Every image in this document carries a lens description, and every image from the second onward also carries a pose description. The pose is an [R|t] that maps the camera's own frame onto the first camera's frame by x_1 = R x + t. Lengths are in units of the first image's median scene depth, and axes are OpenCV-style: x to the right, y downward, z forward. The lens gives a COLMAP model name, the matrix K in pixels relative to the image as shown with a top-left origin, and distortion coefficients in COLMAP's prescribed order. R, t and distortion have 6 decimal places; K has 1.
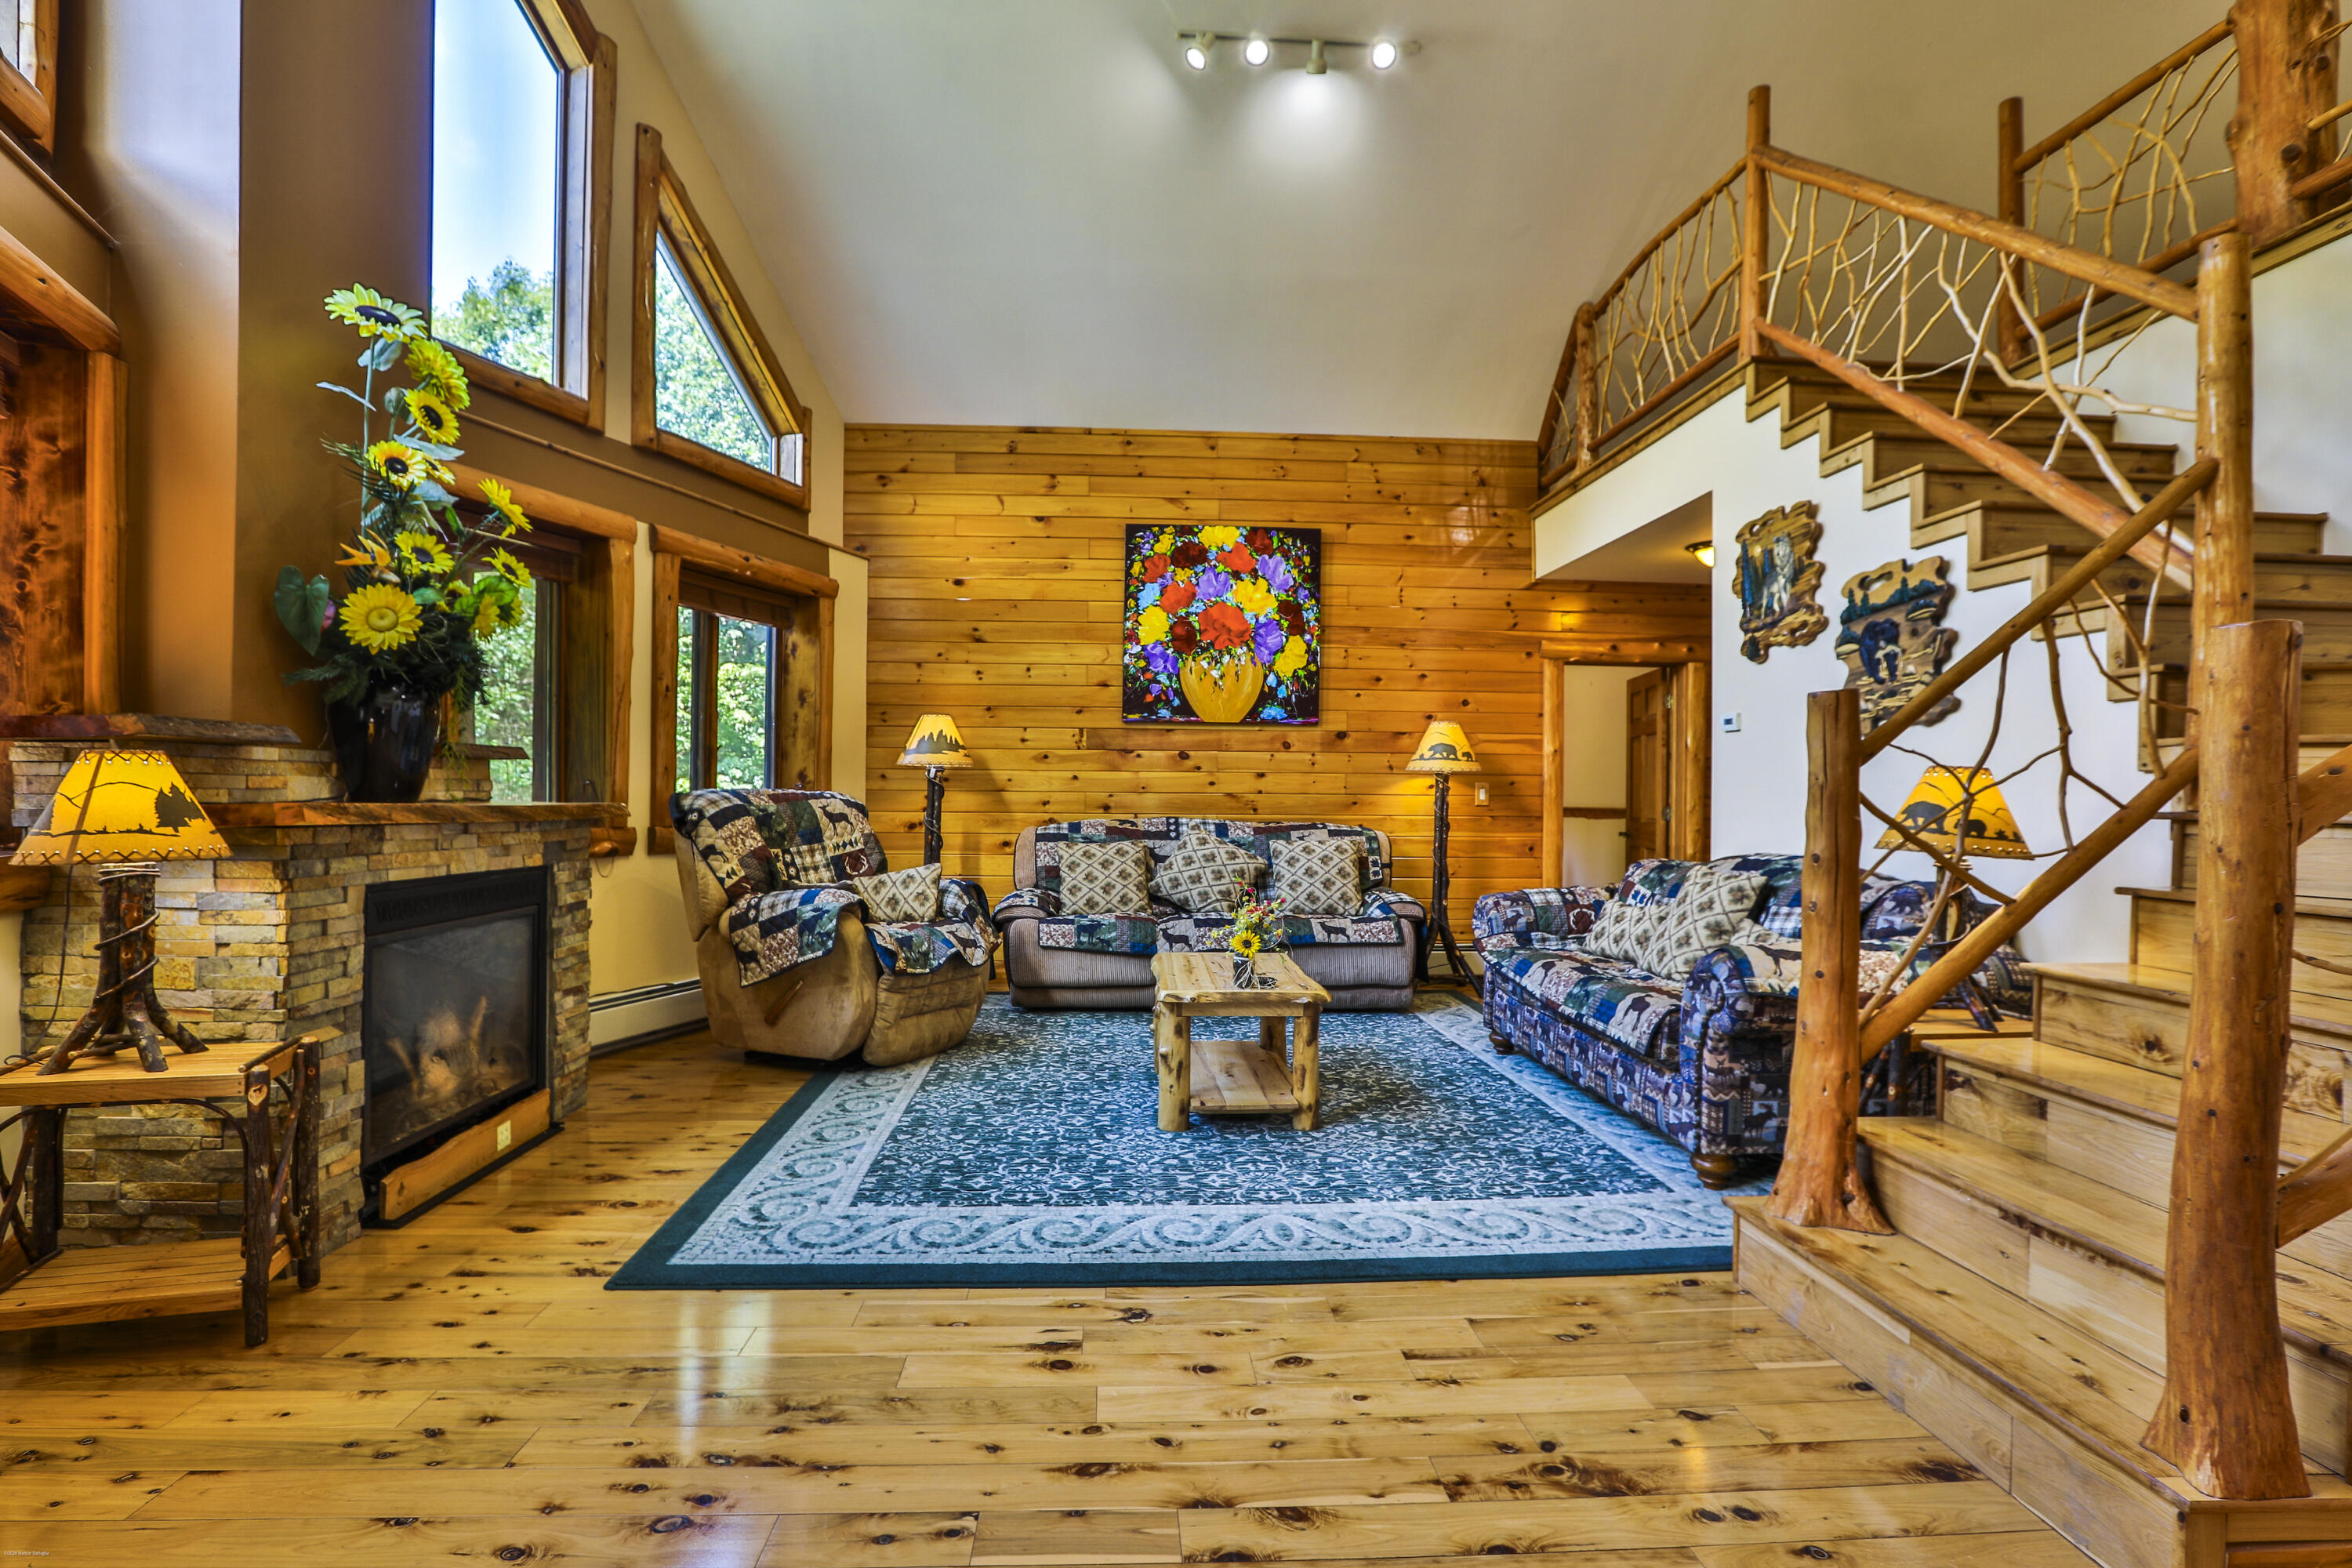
lens RADIAL K [[1182.5, 0, 1179.3], [0, 1182.5, 791.5], [0, 0, 1]] dist [-0.031908, 0.015159]
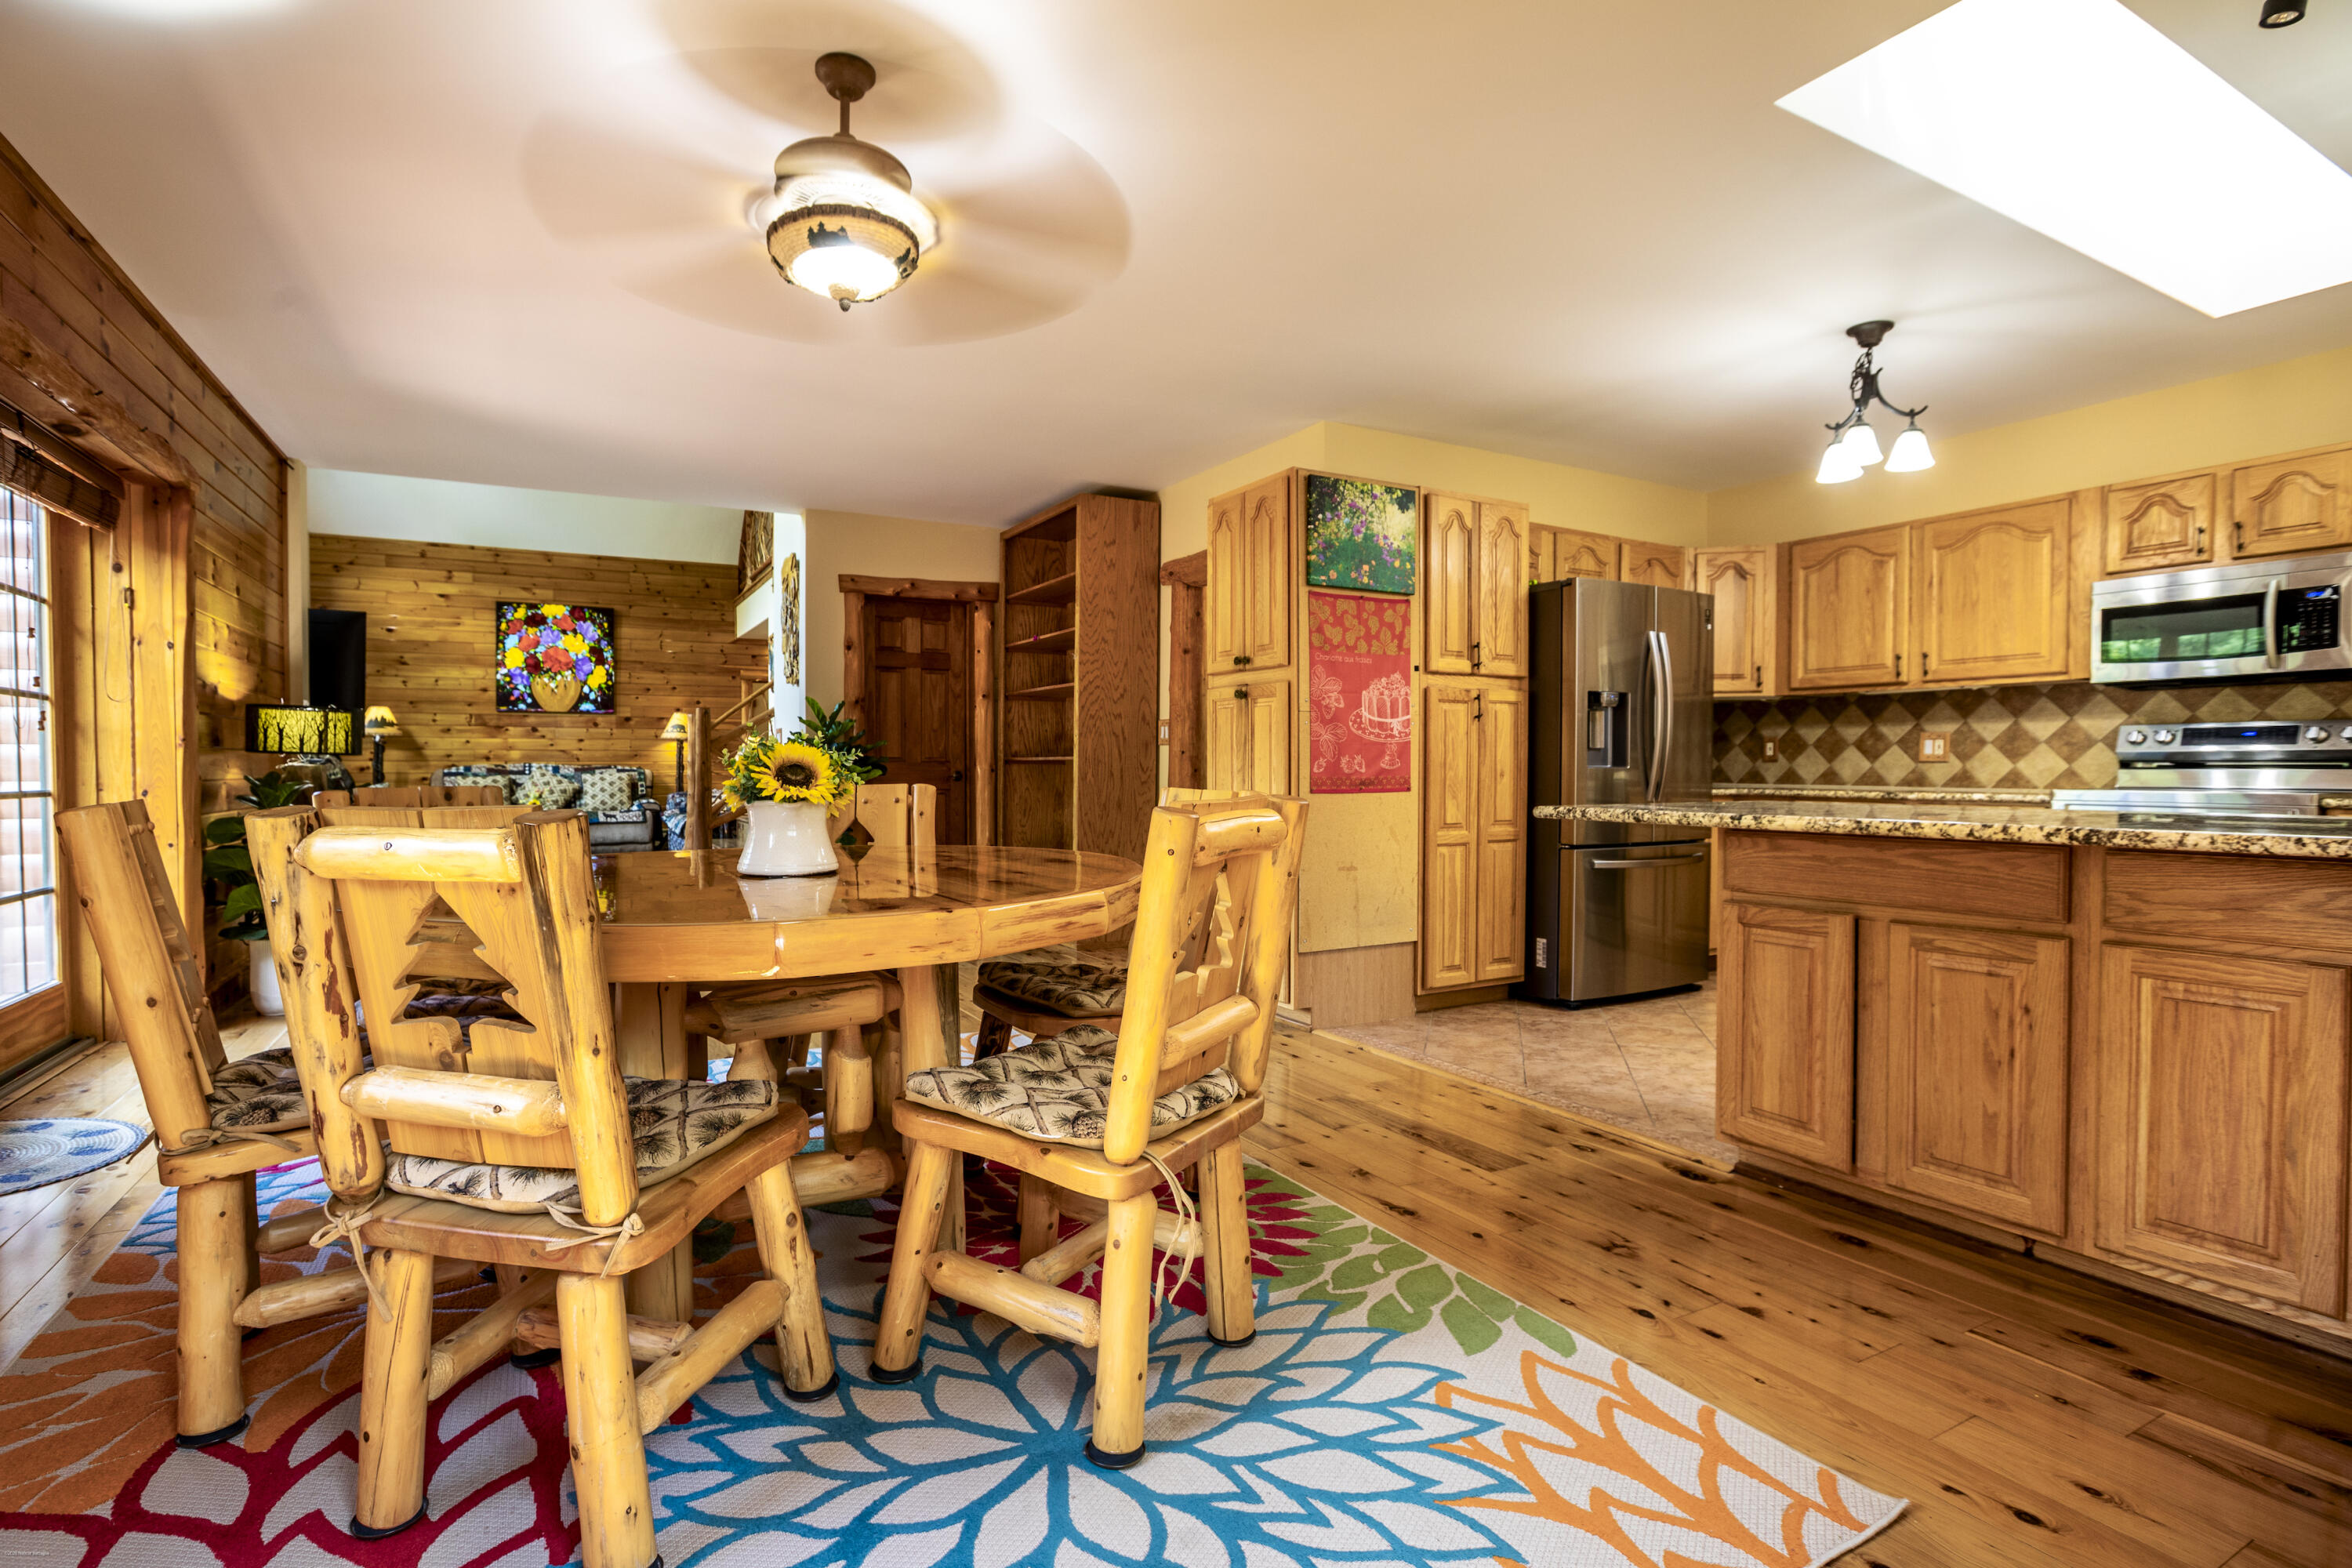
lens RADIAL K [[1136.1, 0, 1120.9], [0, 1136.1, 795.6], [0, 0, 1]] dist [-0.028151, 0.003636]
pose [[0.915436, -0.016669, 0.402119, 0.184929], [0.003875, 0.999461, 0.032609, 0.025823], [-0.402446, -0.028293, 0.915007, -1.358600]]
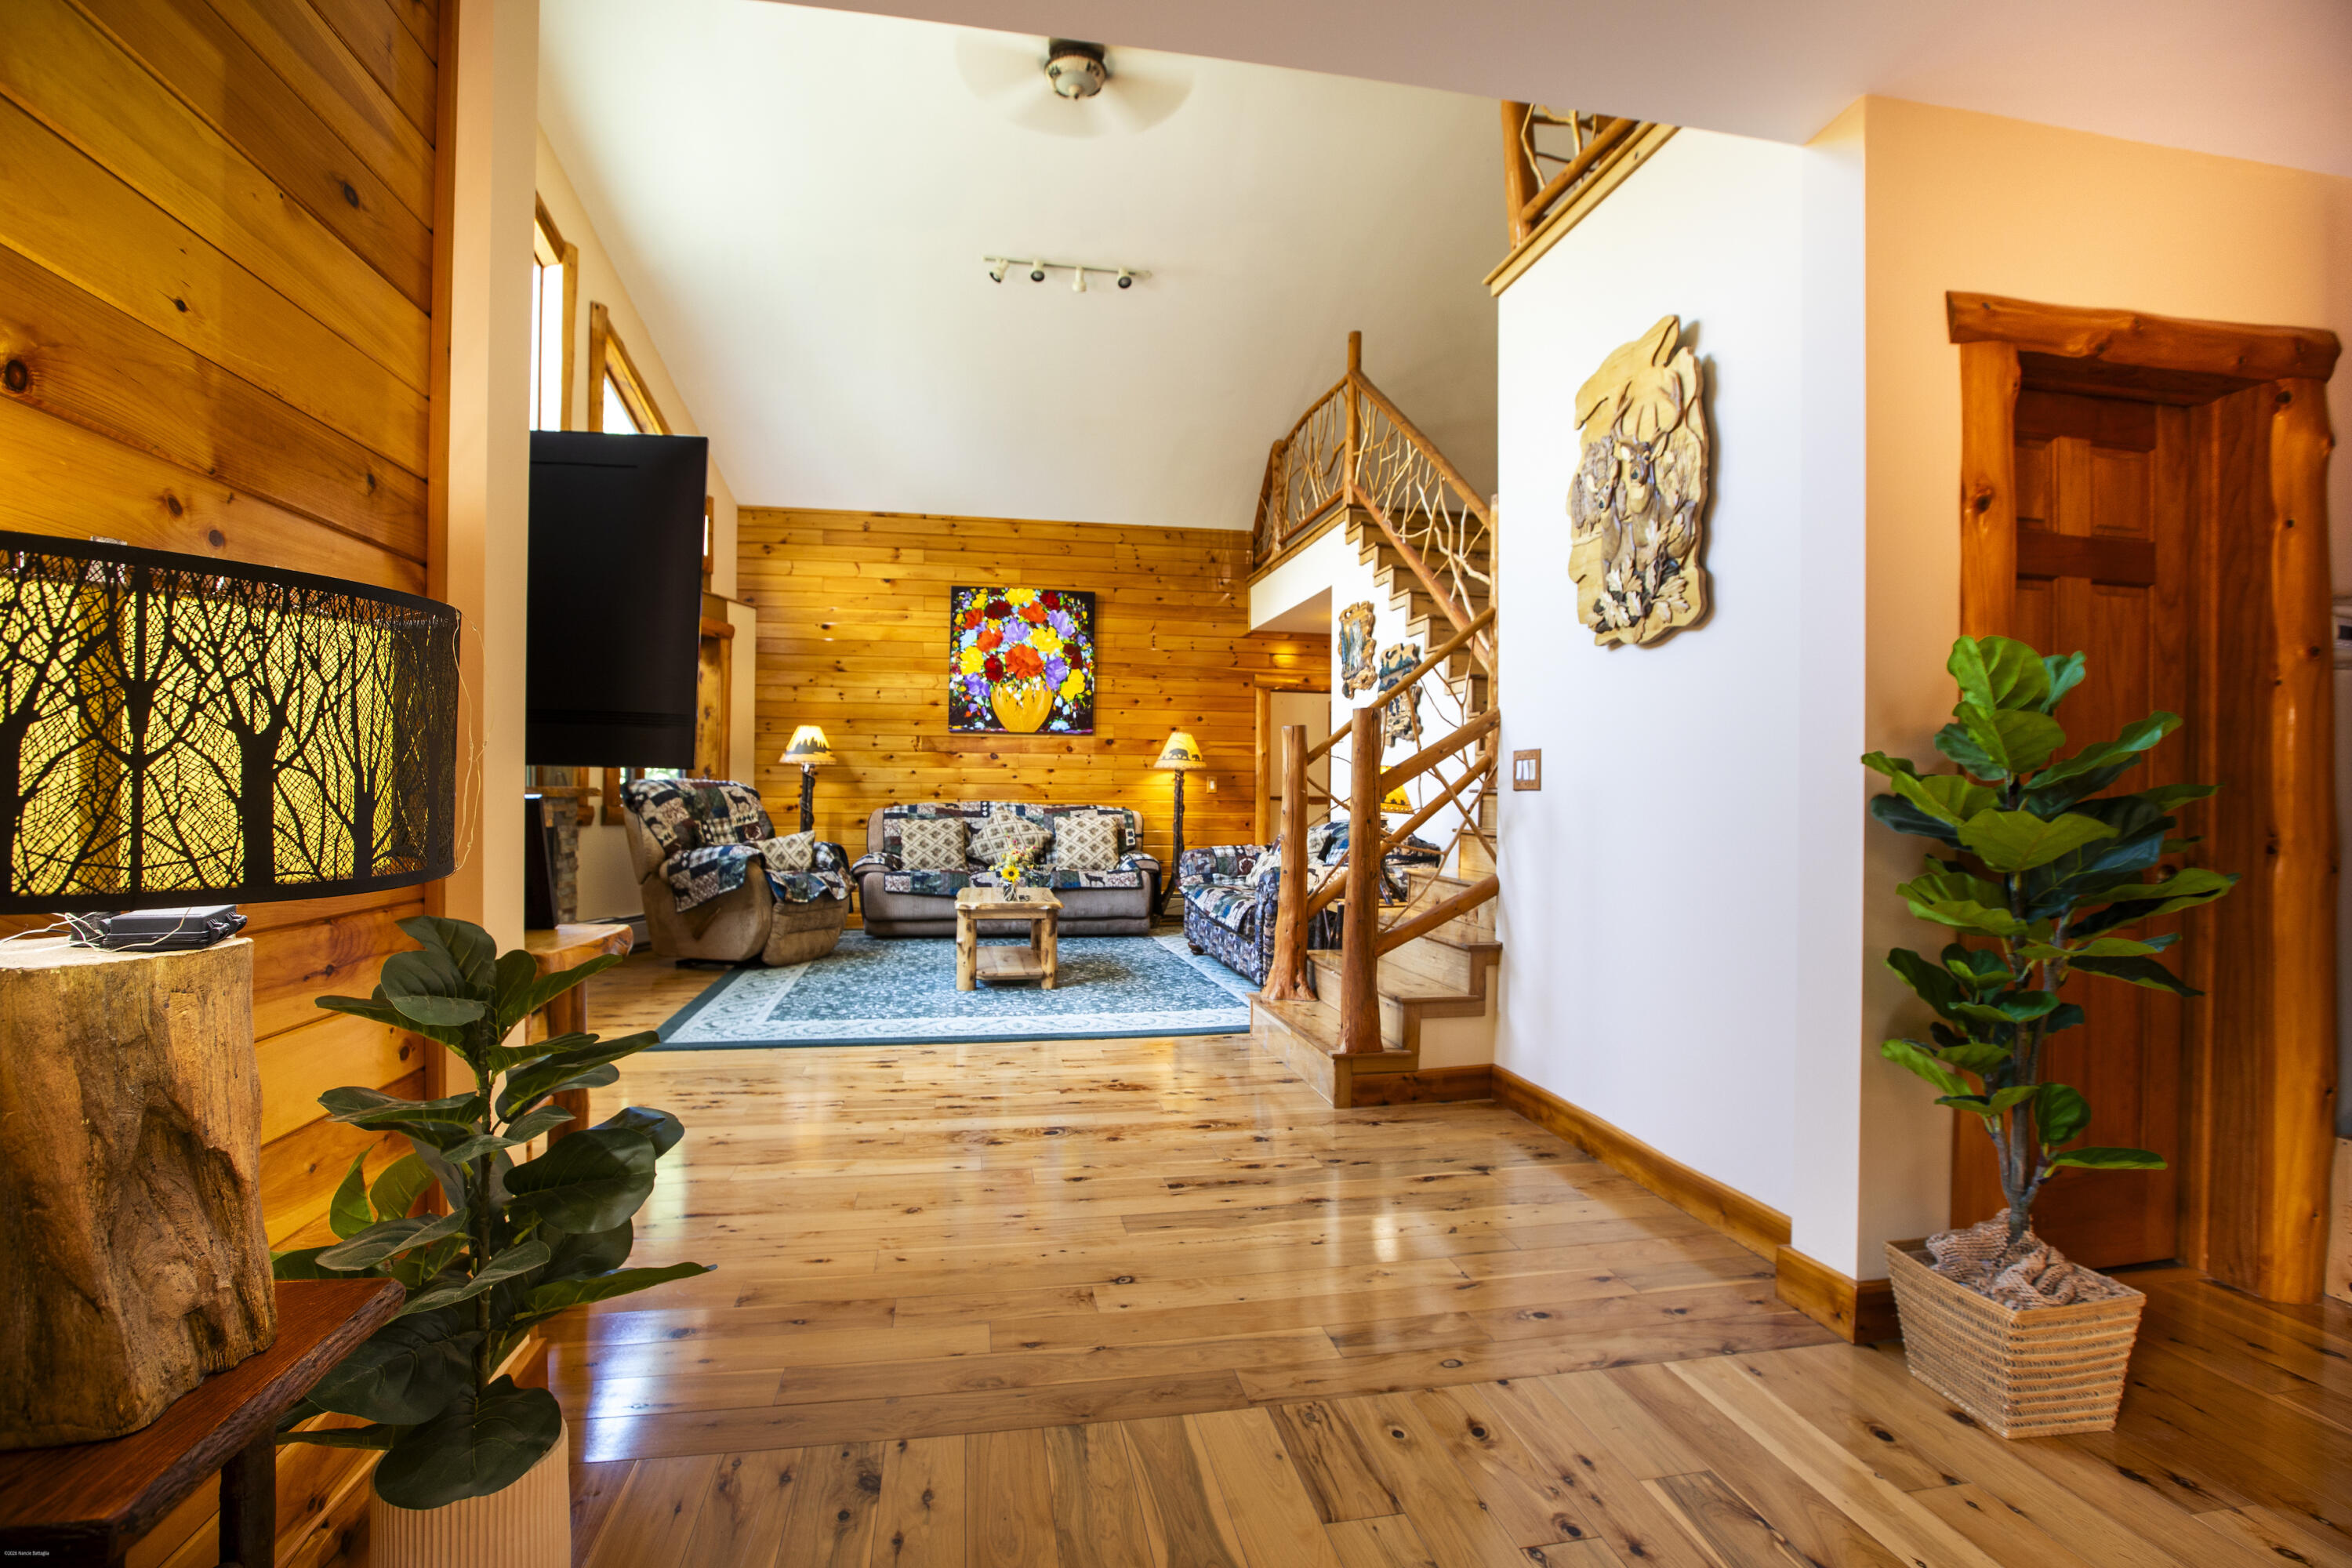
lens RADIAL K [[1097.5, 0, 1147.3], [0, 1097.5, 784.1], [0, 0, 1]] dist [-0.009061, 0.004280]
pose [[0.994157, 0.001663, 0.107928, 0.060423], [-0.001366, 0.999995, -0.002827, 0.007427], [-0.107932, 0.002664, 0.994155, -0.395597]]
